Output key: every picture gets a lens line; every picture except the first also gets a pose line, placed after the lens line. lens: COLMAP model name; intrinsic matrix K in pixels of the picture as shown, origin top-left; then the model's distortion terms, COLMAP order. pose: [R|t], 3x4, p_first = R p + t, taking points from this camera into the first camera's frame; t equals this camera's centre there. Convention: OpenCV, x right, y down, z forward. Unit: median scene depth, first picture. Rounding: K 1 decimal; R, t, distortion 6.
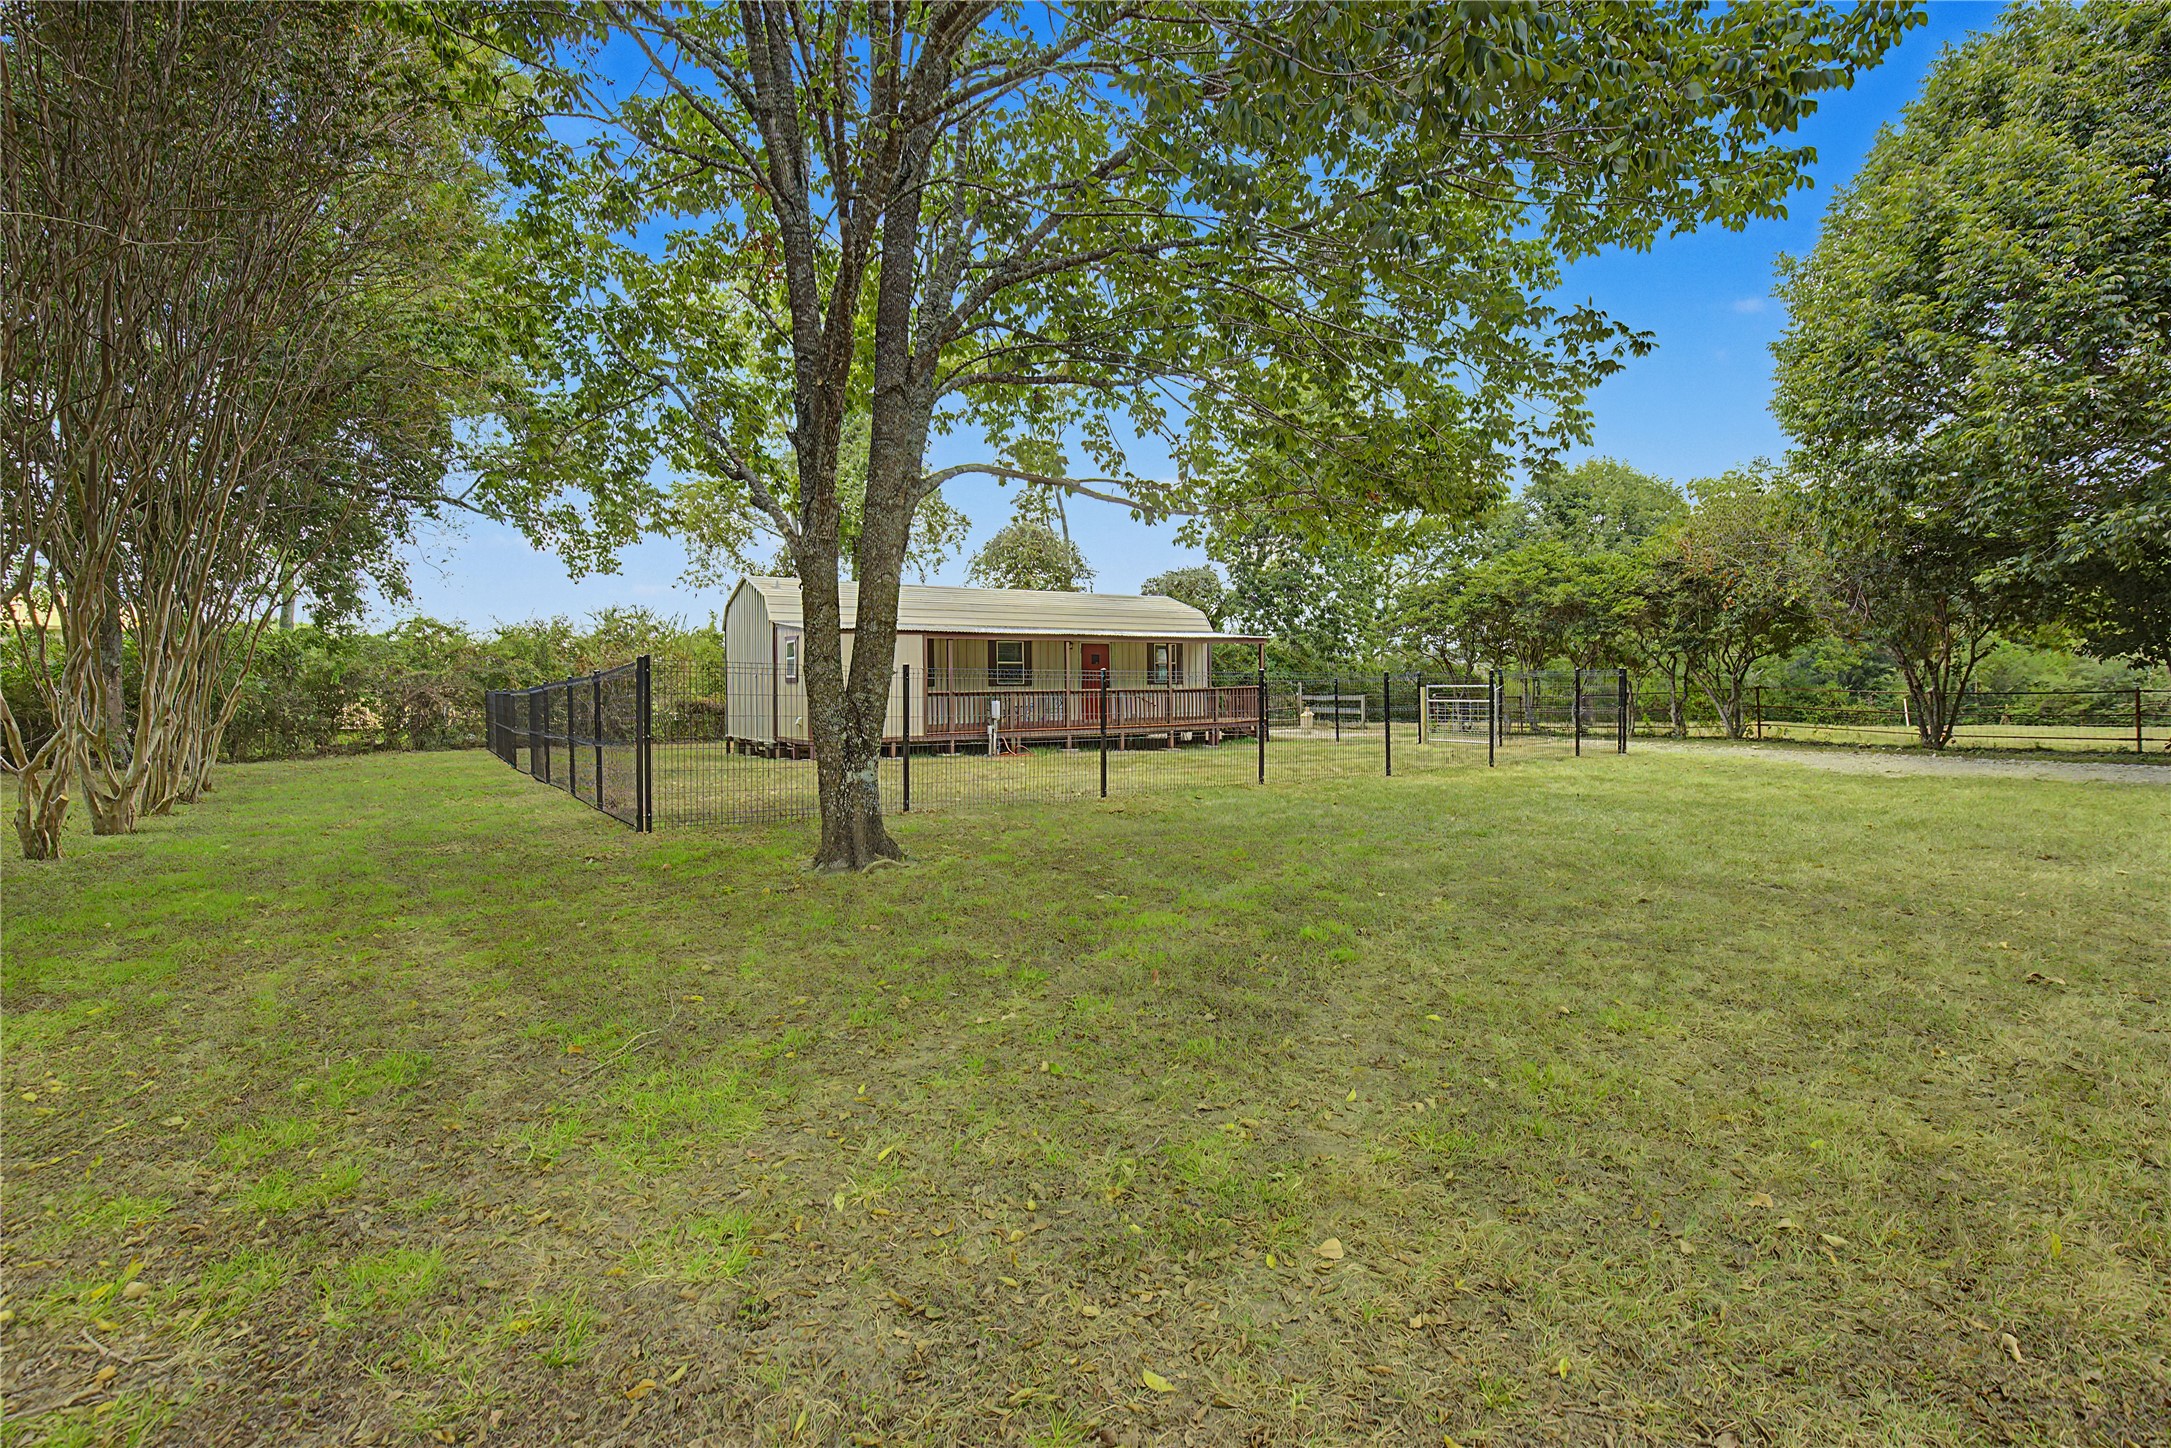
lens RADIAL K [[1015.4, 0, 1094.8], [0, 1015.4, 703.3], [0, 0, 1]] dist [0.001186, 0.000748]
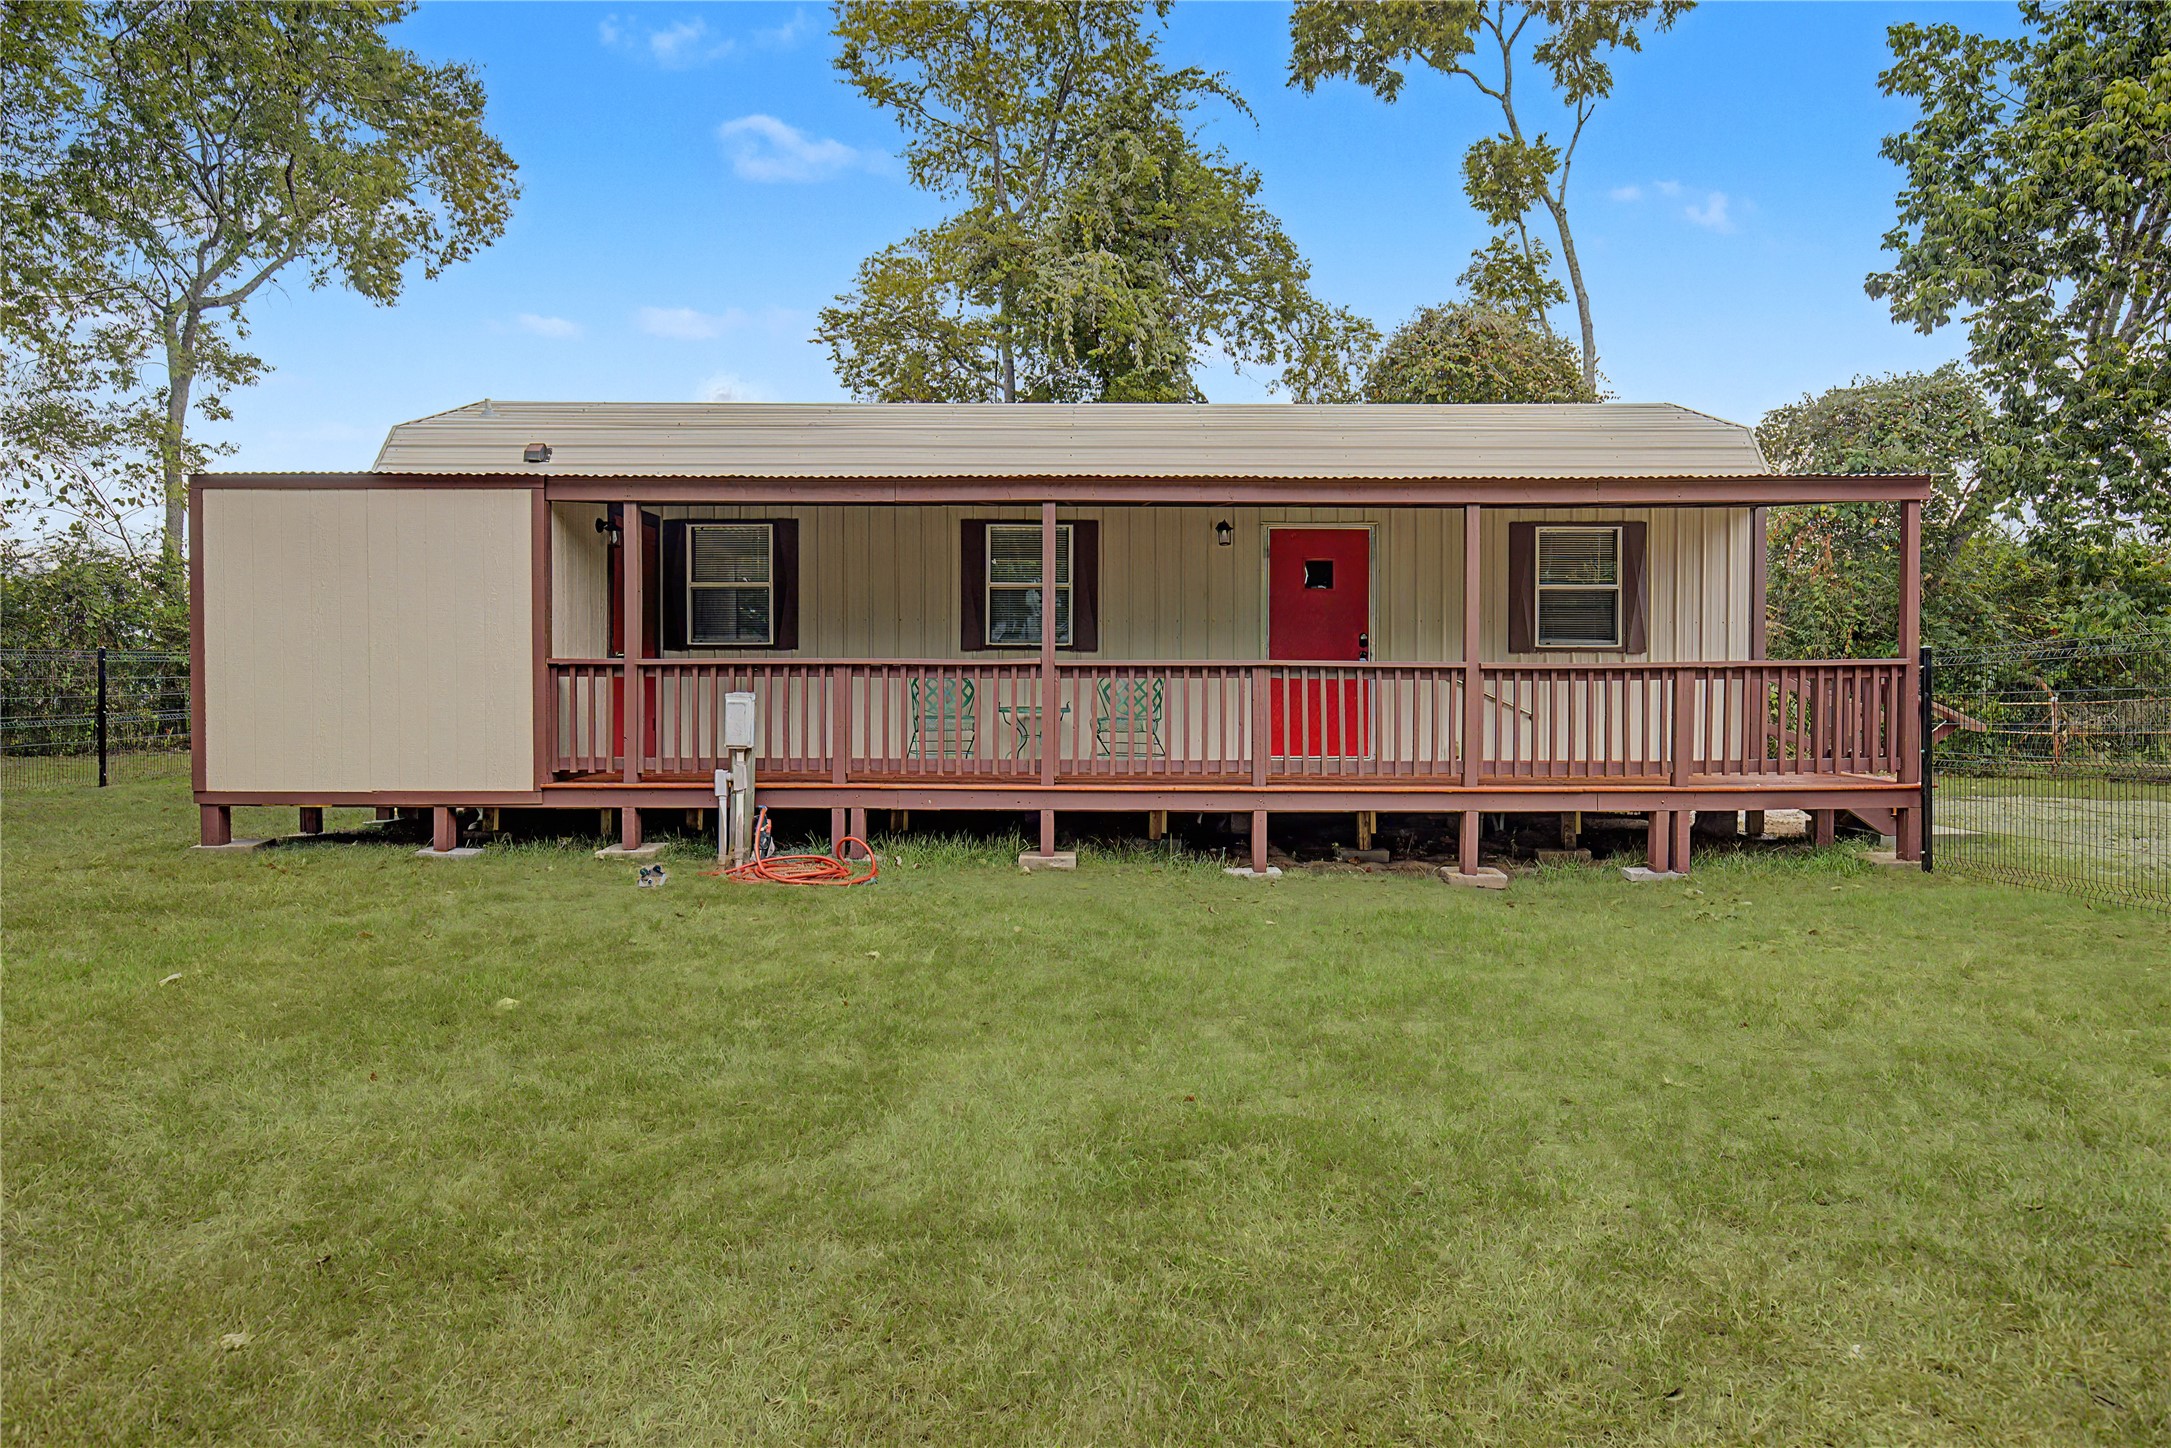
lens RADIAL K [[1269.7, 0, 1105.1], [0, 1269.7, 676.4], [0, 0, 1]] dist [-0.000535, -0.000527]
pose [[0.829908, 0.020071, -0.557539, 0.178206], [-0.020770, 0.999771, 0.005076, -0.009516], [0.557514, 0.007367, 0.830135, 0.607028]]
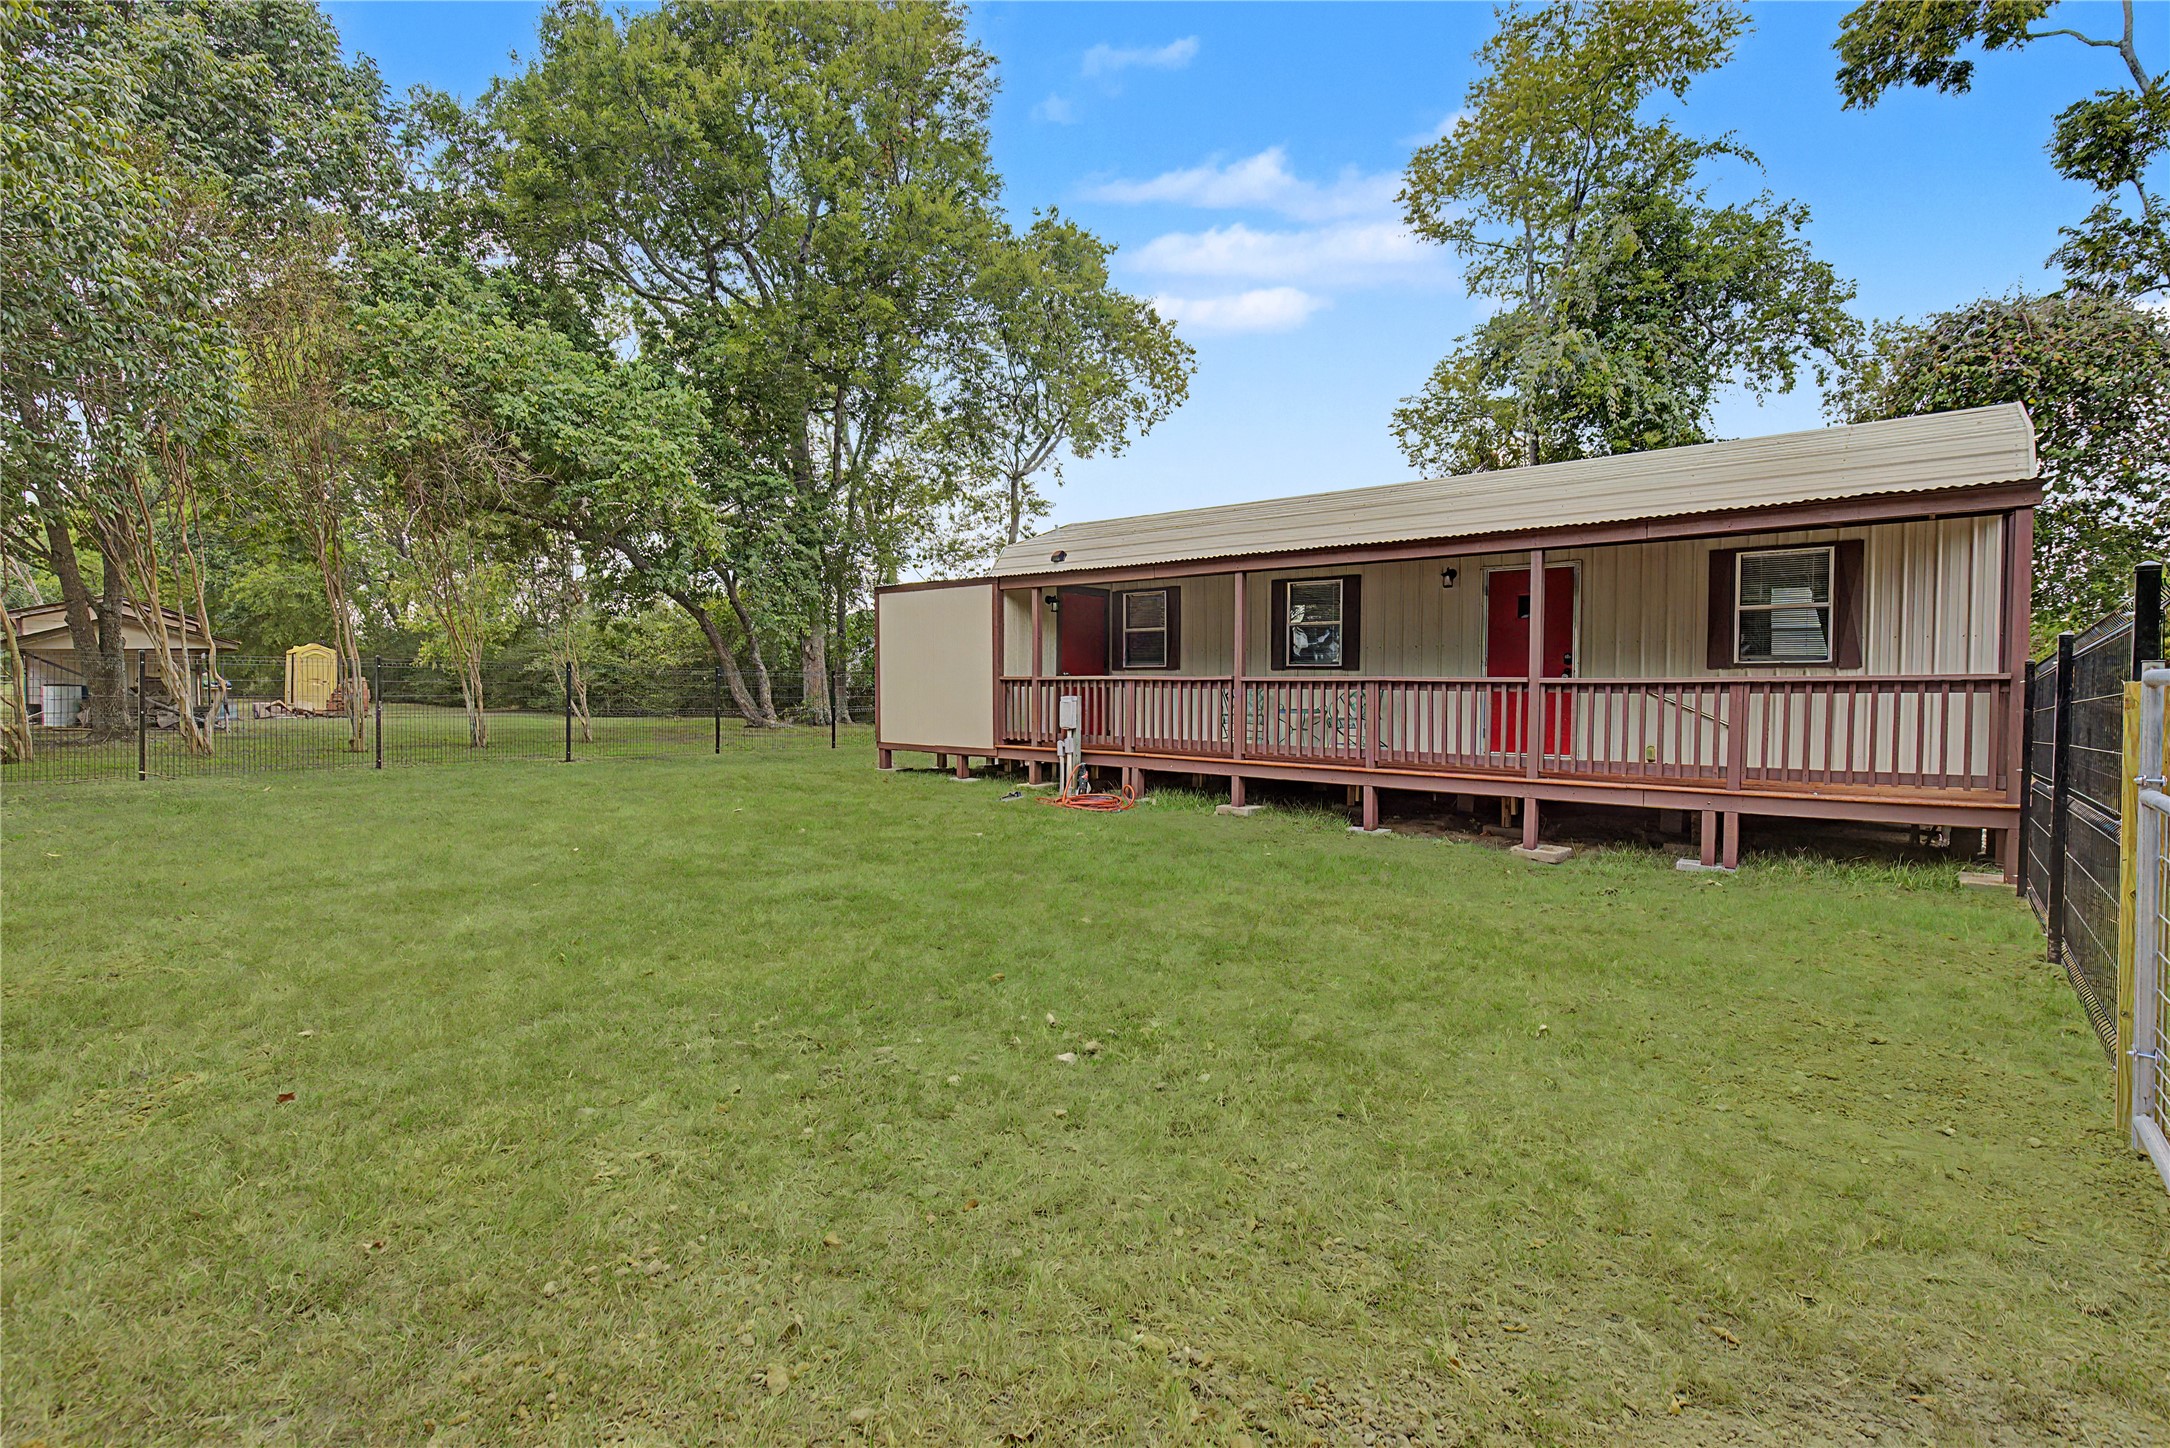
lens RADIAL K [[1015.0, 0, 1100.6], [0, 1015.0, 698.1], [0, 0, 1]] dist [0.001186, 0.000748]
pose [[0.287861, 0.031115, -0.957167, 0.349972], [-0.017661, 0.999475, 0.027179, -0.013236], [0.957509, 0.009081, 0.288259, 0.709776]]
